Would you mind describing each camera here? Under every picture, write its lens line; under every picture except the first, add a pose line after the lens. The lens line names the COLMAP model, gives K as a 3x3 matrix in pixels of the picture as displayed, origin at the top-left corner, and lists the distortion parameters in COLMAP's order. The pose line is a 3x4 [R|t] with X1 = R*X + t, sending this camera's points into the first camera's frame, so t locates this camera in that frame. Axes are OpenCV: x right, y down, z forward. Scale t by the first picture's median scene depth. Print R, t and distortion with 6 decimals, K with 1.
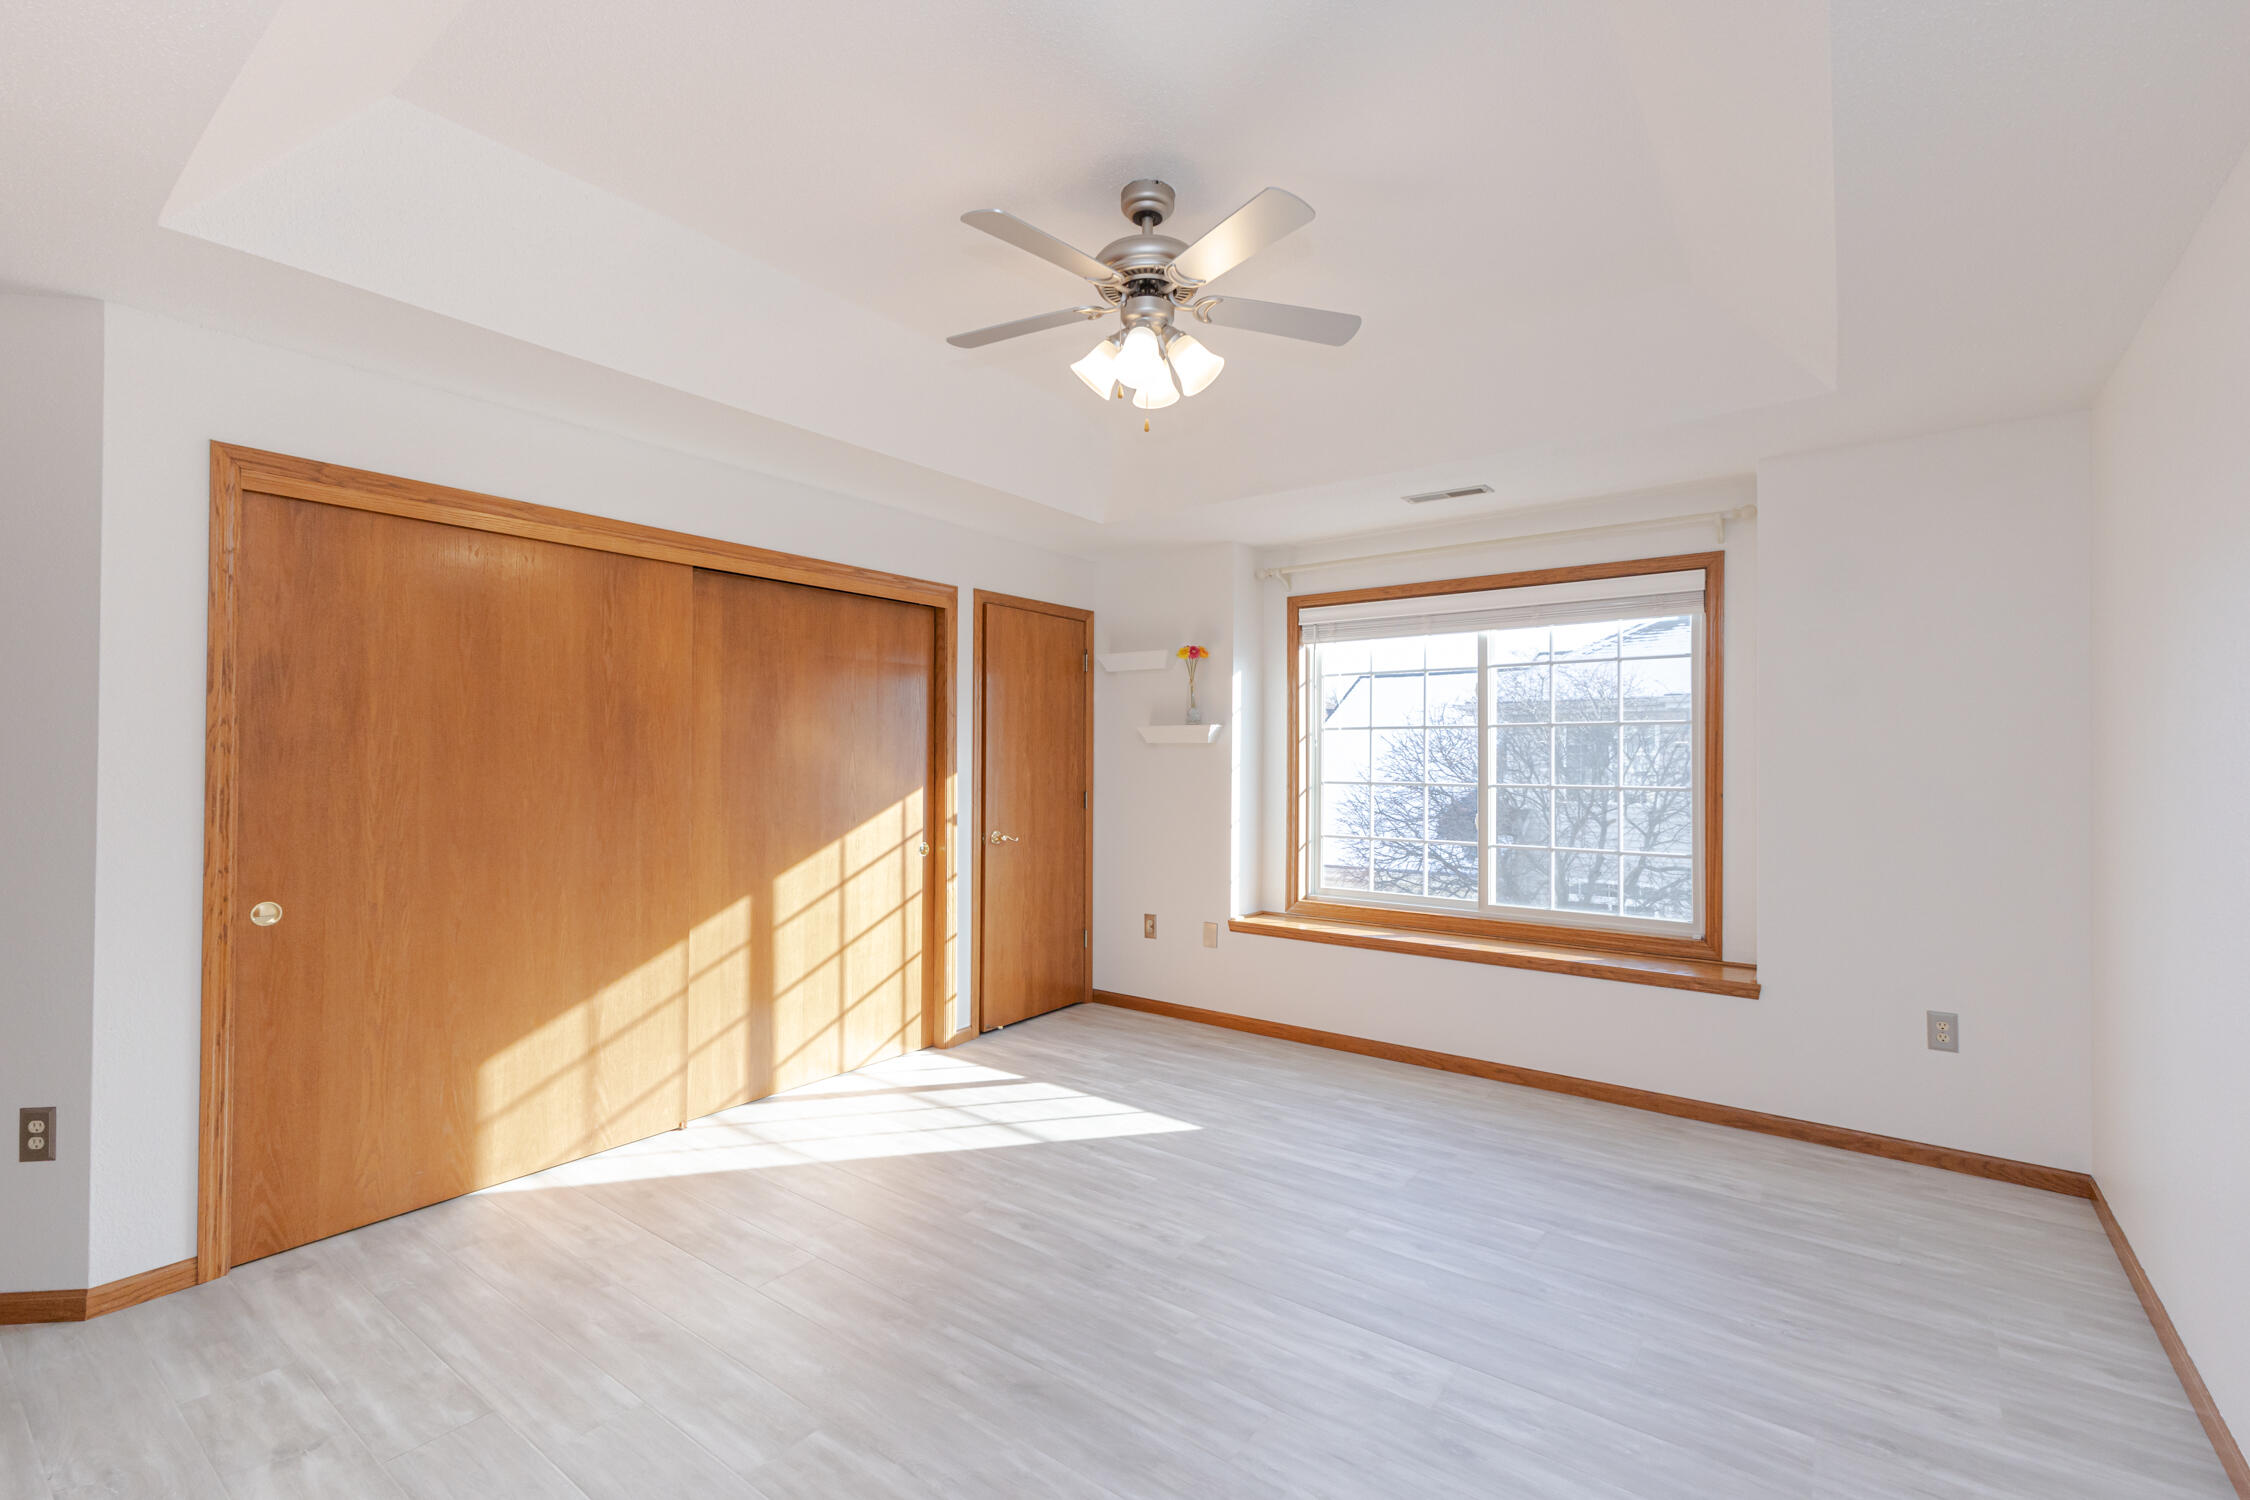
lens RADIAL K [[978.2, 0, 1127.6], [0, 978.2, 743.8], [0, 0, 1]] dist [0.001365, -0.000770]
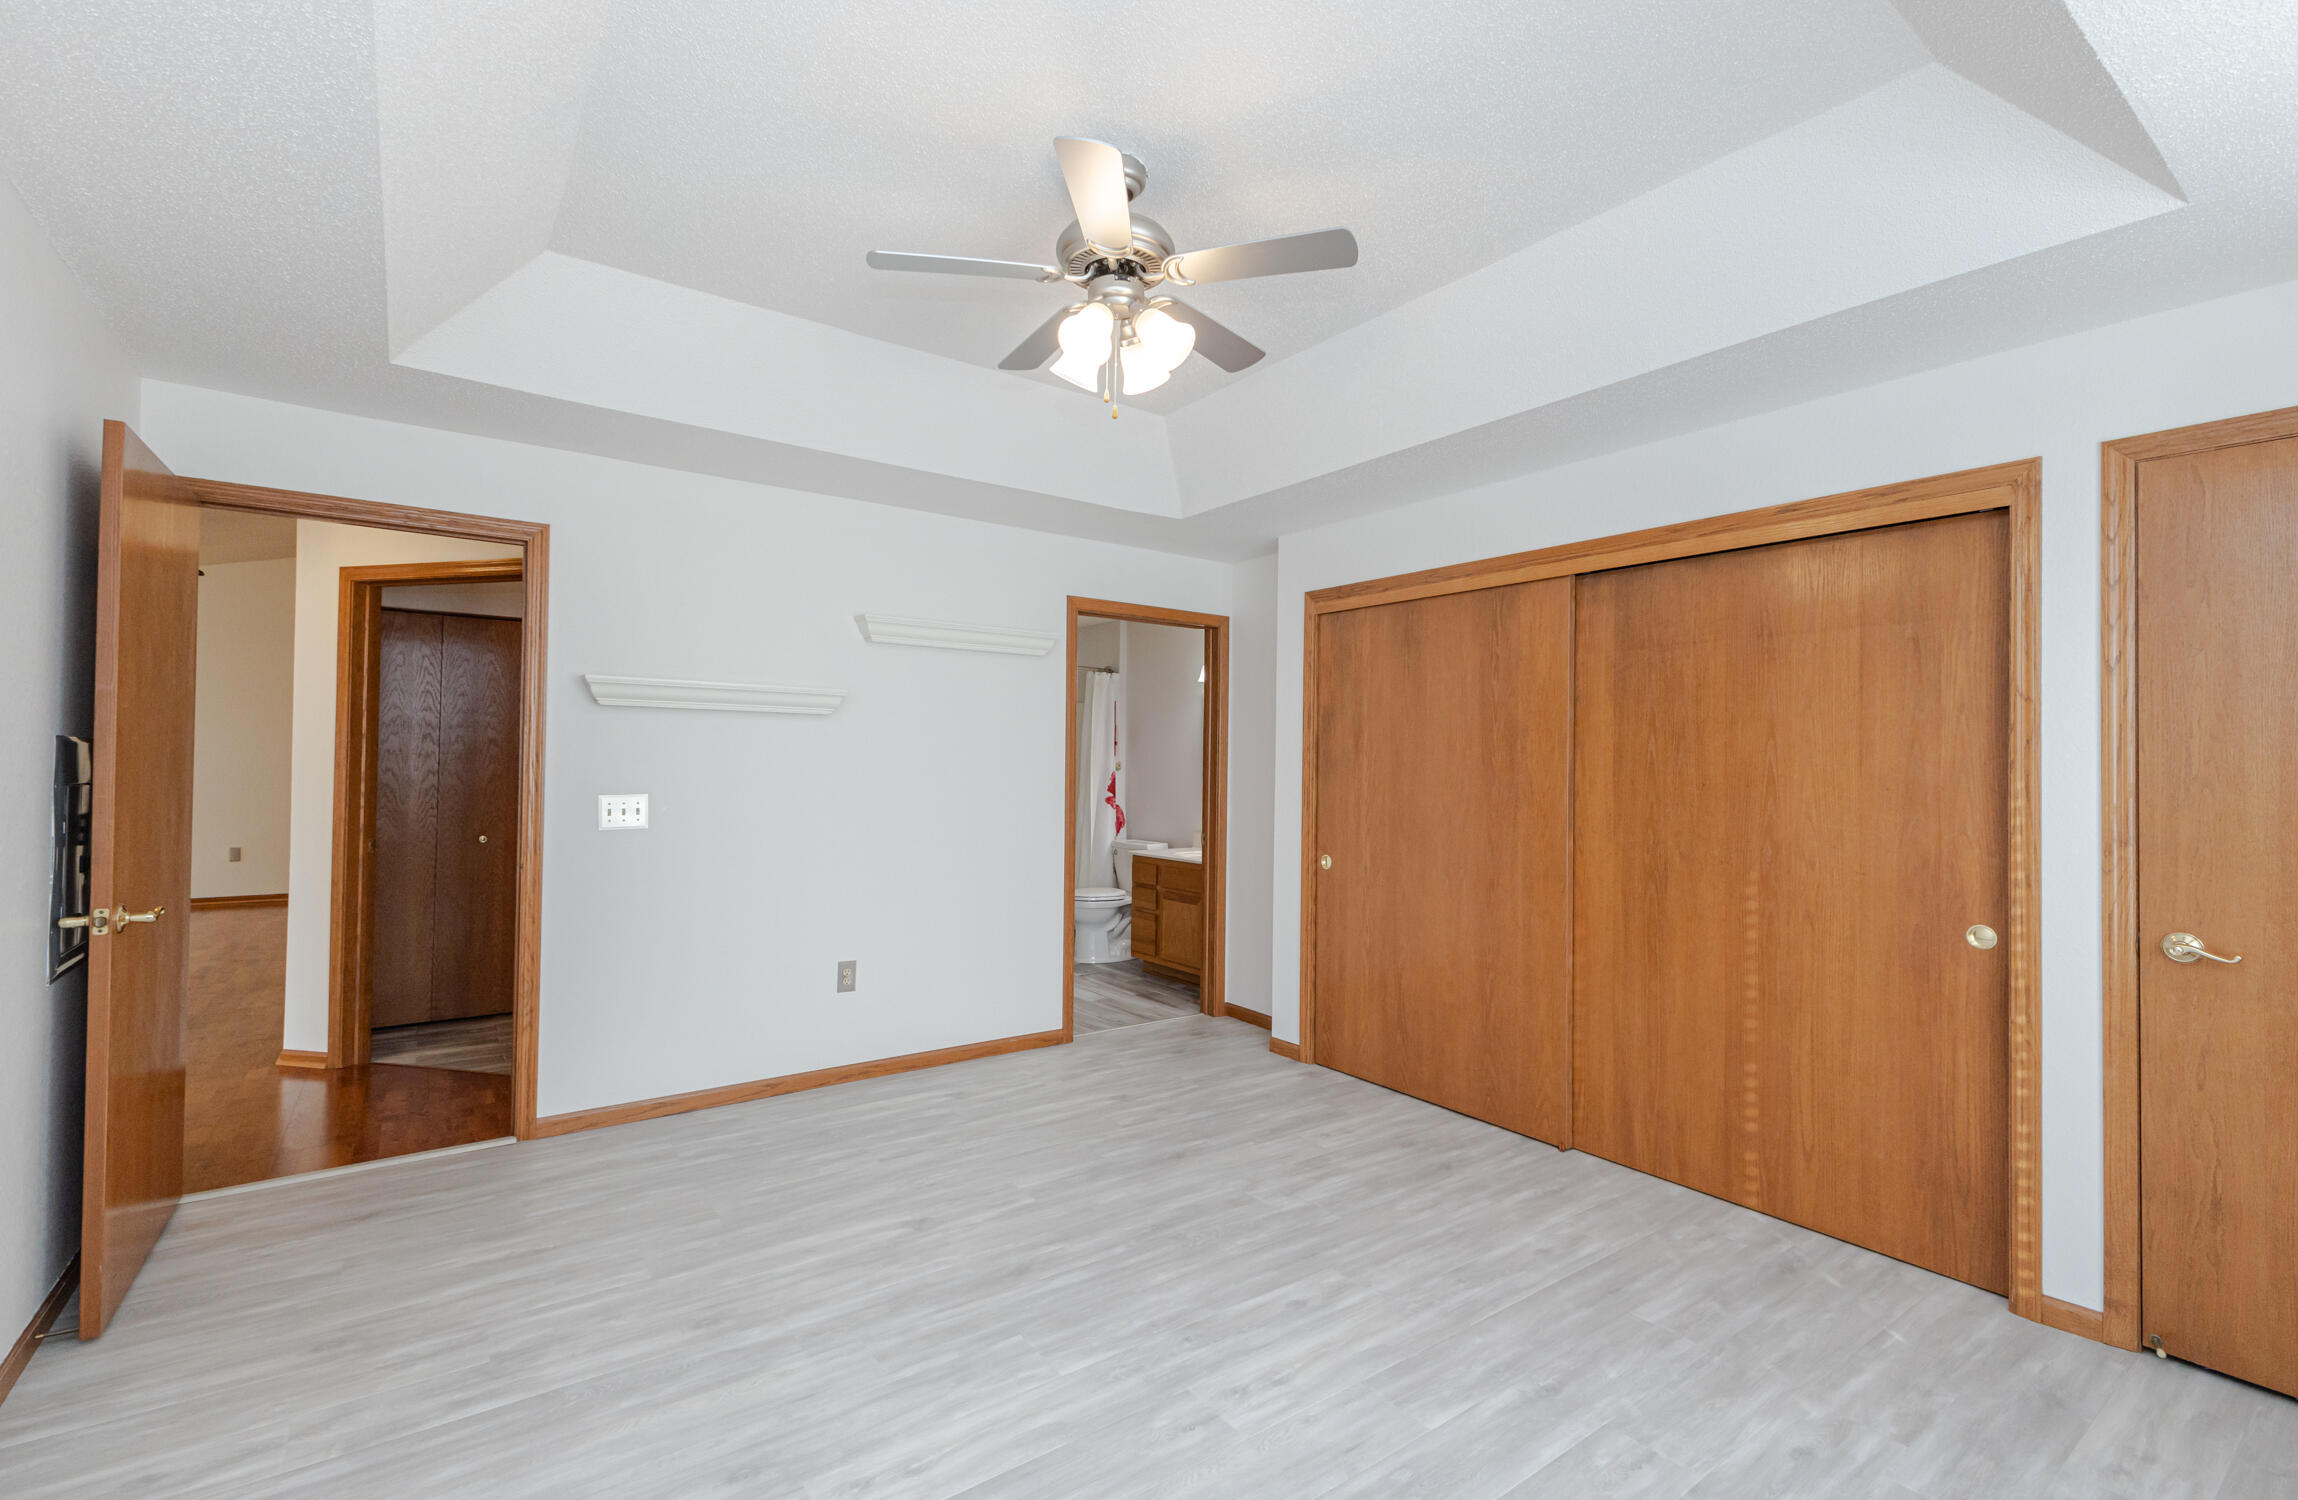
lens RADIAL K [[994.9, 0, 1150.7], [0, 994.9, 746.1], [0, 0, 1]] dist [0.003472, -0.000361]
pose [[-0.294102, -0.025226, -0.955441, 0.668865], [0.006315, 0.999579, -0.028335, 0.015809], [0.955753, -0.014367, -0.293819, 0.955177]]
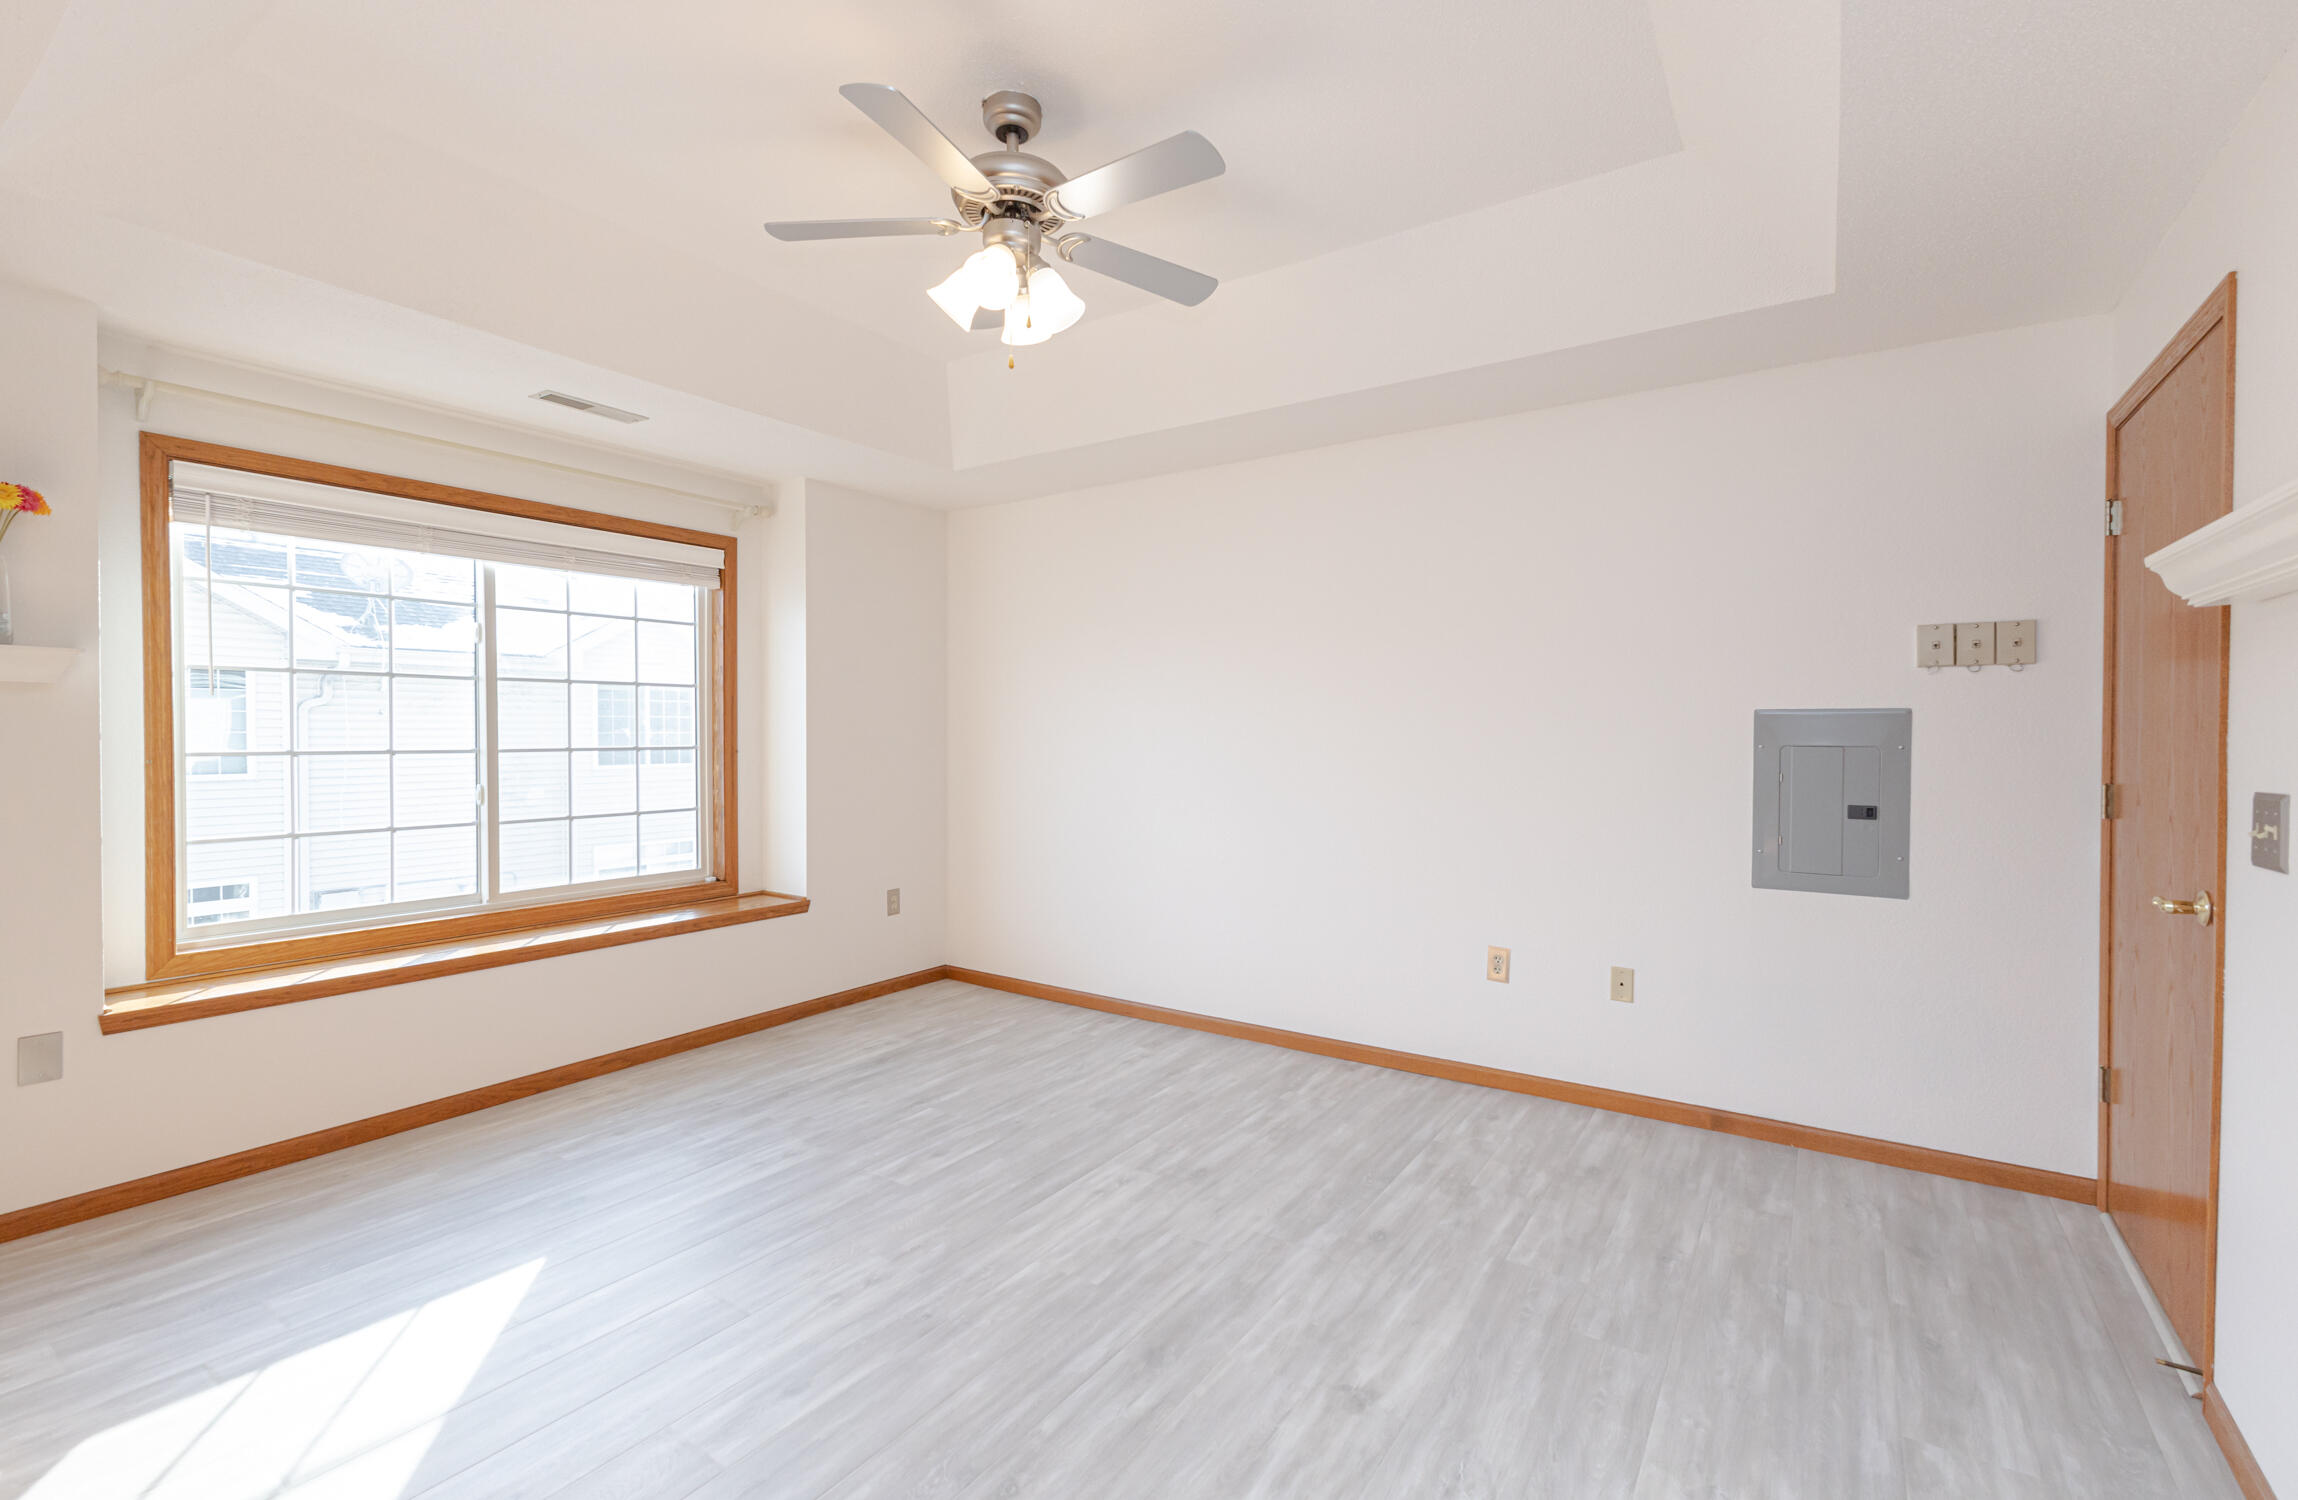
lens RADIAL K [[994.9, 0, 1157.3], [0, 994.9, 744.5], [0, 0, 1]] dist [0.003472, -0.000361]
pose [[-0.054698, -0.022610, 0.998247, -0.680895], [-0.021608, 0.999536, 0.021455, 0.010133], [-0.998269, -0.020397, -0.055162, 0.659950]]
